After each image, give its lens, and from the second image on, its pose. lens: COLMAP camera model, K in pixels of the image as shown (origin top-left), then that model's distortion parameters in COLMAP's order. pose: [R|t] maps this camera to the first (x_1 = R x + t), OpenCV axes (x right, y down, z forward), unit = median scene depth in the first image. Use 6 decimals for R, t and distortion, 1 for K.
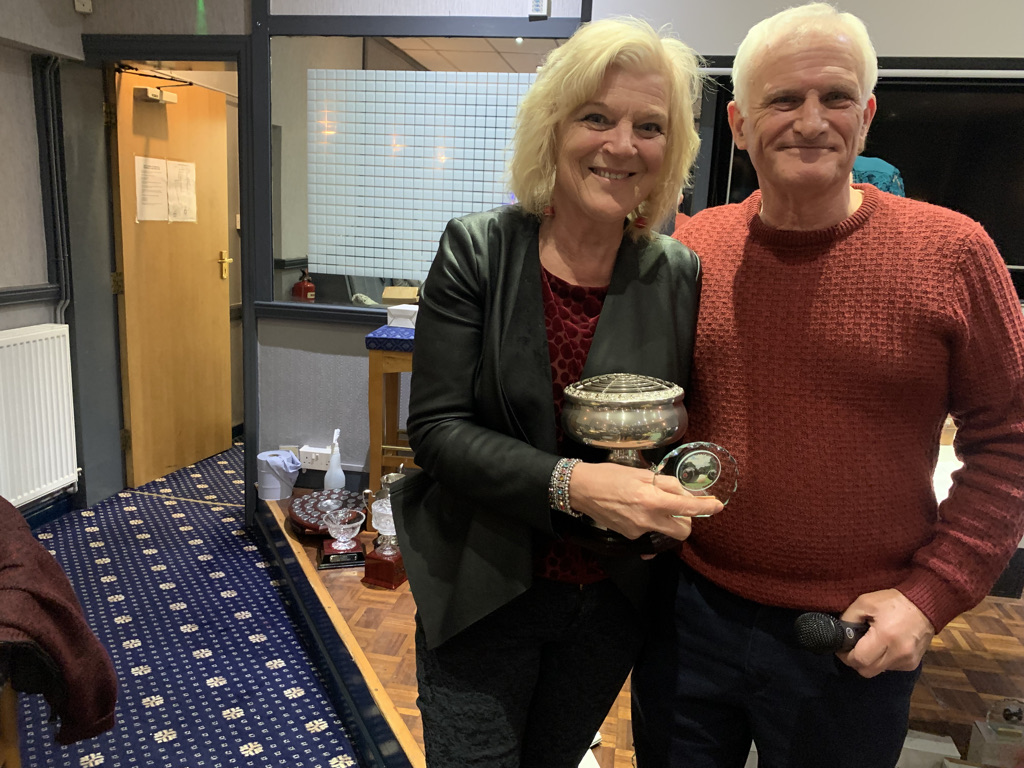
lens RADIAL K [[767.8, 0, 514.9], [0, 767.8, 382.6], [0, 0, 1]] dist [0.007668, -0.007986]
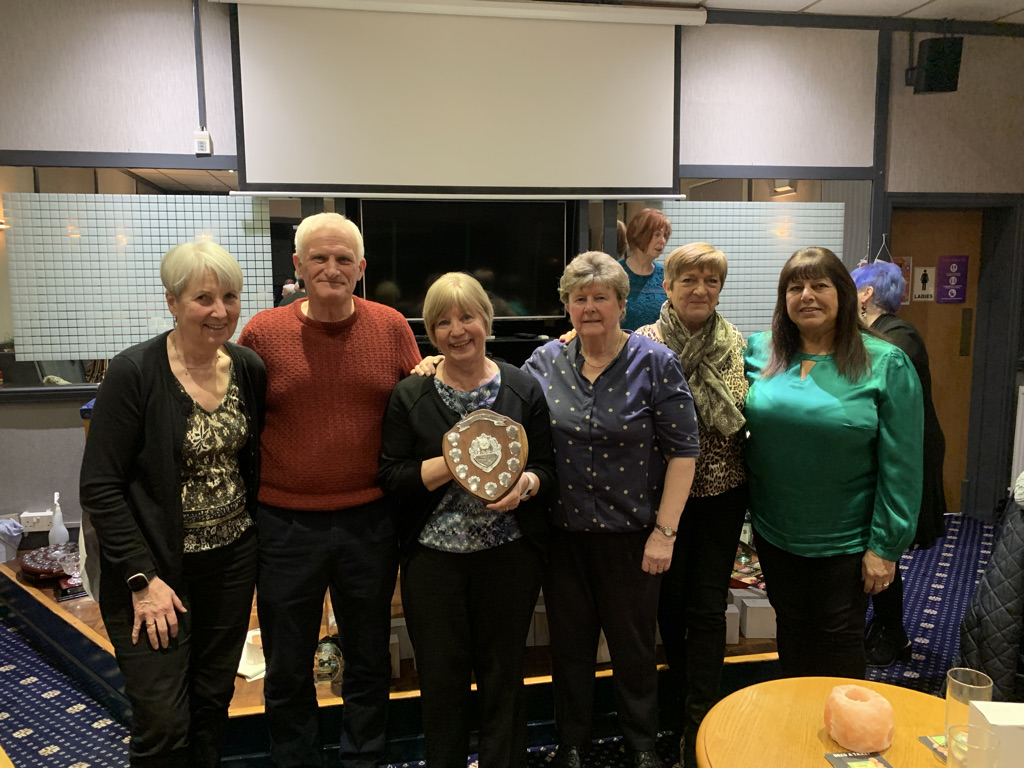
lens RADIAL K [[767.8, 0, 502.1], [0, 767.8, 382.2], [0, 0, 1]] dist [0.007668, -0.007986]
pose [[0.933383, -0.099612, 0.344781, 0.013908], [0.123633, 0.991150, -0.048338, 0.036495], [-0.336915, 0.087744, 0.937438, -0.349834]]
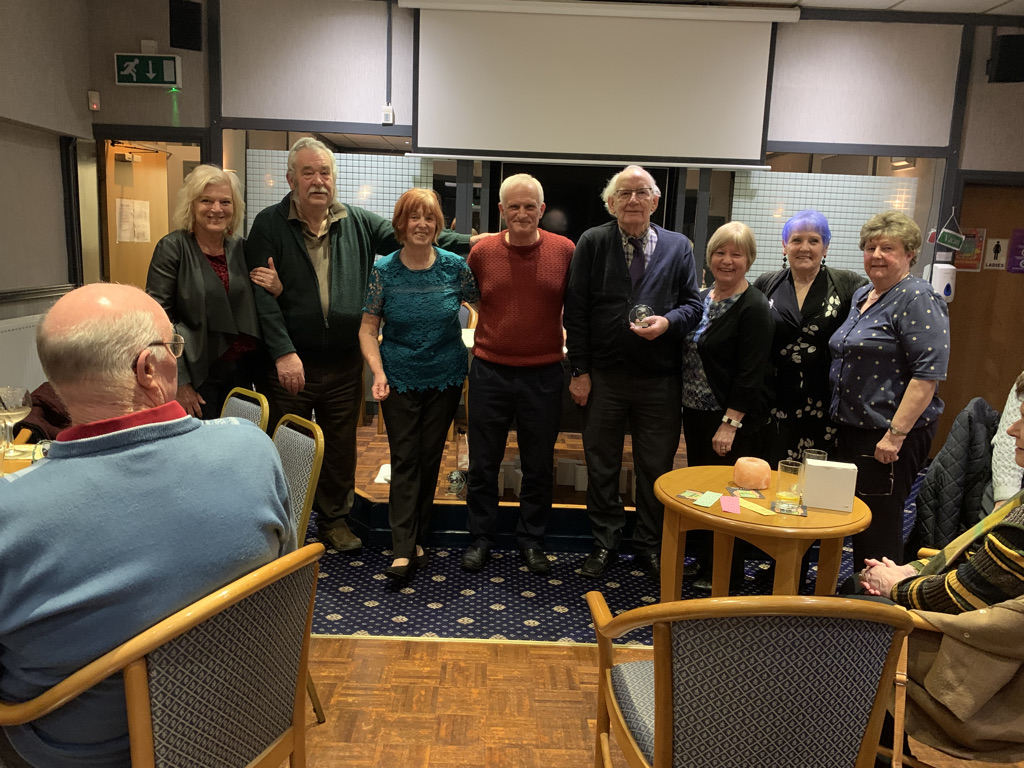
lens RADIAL K [[767.8, 0, 506.5], [0, 767.8, 383.3], [0, 0, 1]] dist [0.007668, -0.007986]
pose [[0.982920, -0.040519, 0.179520, -0.038768], [0.043826, 0.998934, -0.014493, 0.137922], [-0.178741, 0.022113, 0.983648, -0.697209]]
